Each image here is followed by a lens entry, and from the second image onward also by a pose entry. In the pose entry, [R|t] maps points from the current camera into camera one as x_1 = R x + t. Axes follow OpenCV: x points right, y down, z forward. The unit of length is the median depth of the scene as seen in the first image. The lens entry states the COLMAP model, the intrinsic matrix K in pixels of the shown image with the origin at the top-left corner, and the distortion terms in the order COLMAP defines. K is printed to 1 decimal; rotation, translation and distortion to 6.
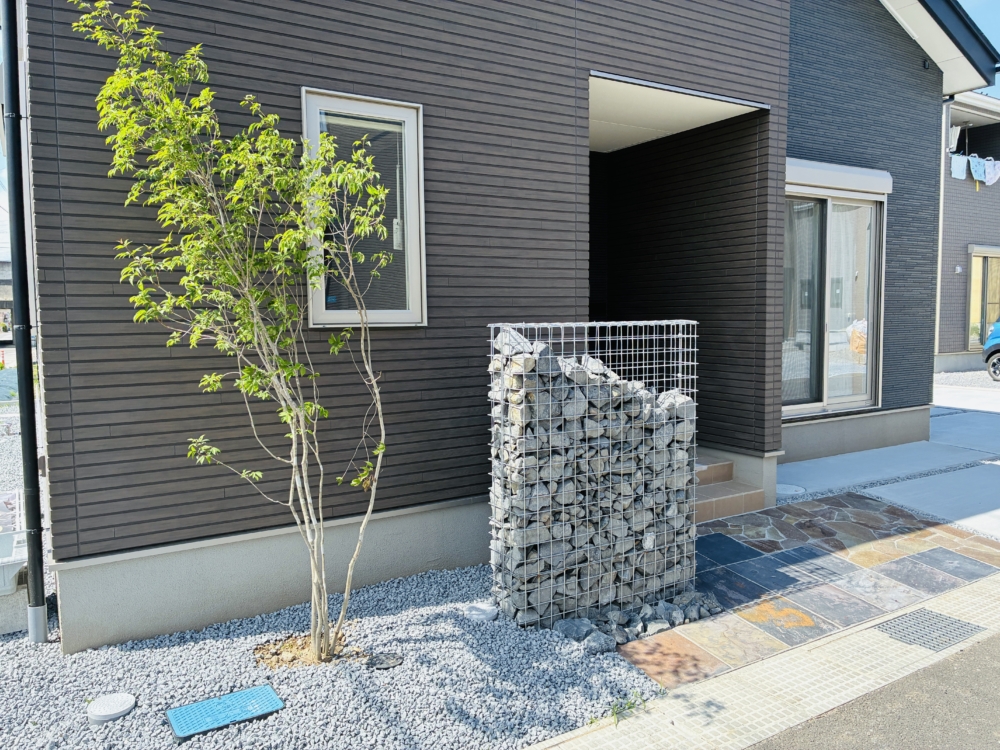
lens RADIAL K [[758.4, 0, 504.7], [0, 758.4, 367.6], [0, 0, 1]] dist [0.040849, -0.040964]
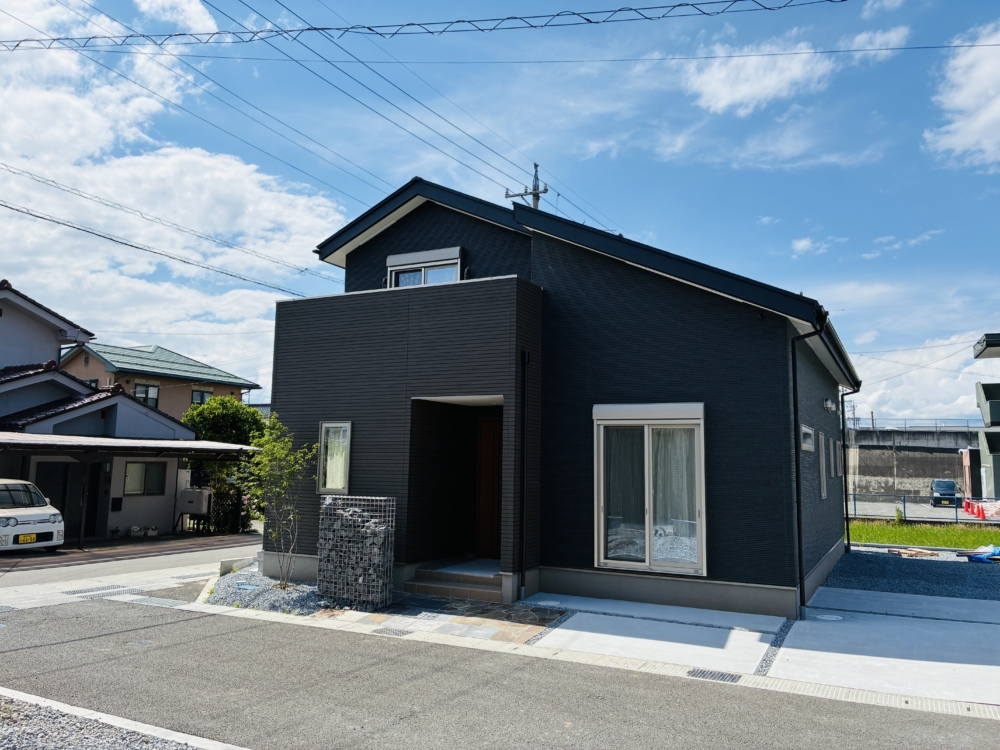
lens RADIAL K [[758.4, 0, 504.5], [0, 758.4, 372.3], [0, 0, 1]] dist [0.040849, -0.040964]
pose [[0.514615, -0.085294, -0.853169, 2.696917], [-0.081614, 0.985649, -0.147767, -0.133877], [0.853529, 0.145673, 0.500268, -0.021475]]
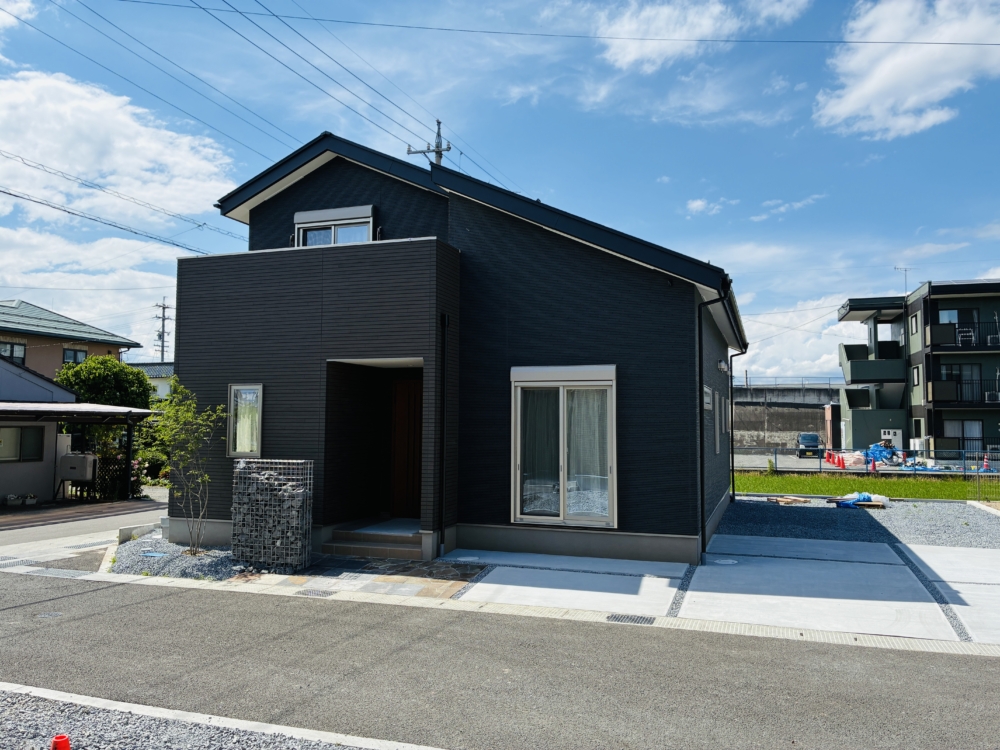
lens RADIAL K [[758.4, 0, 503.2], [0, 758.4, 371.7], [0, 0, 1]] dist [0.040849, -0.040964]
pose [[0.631716, -0.040228, -0.774156, 2.670666], [-0.065796, 0.992267, -0.105251, -0.133816], [0.772403, 0.117425, 0.624183, -0.127986]]
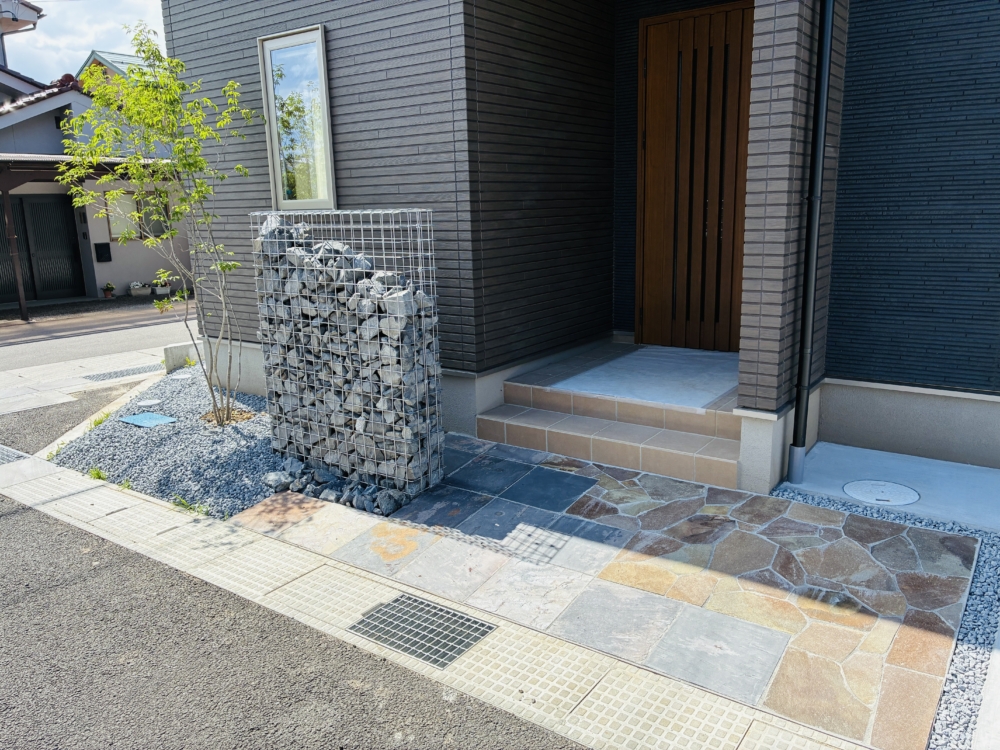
lens RADIAL K [[758.4, 0, 509.2], [0, 758.4, 365.9], [0, 0, 1]] dist [0.040849, -0.040964]
pose [[0.397419, 0.190109, -0.897729, 1.143663], [-0.046861, 0.981233, 0.187047, -0.054020], [0.916440, -0.032267, 0.398869, 0.741155]]
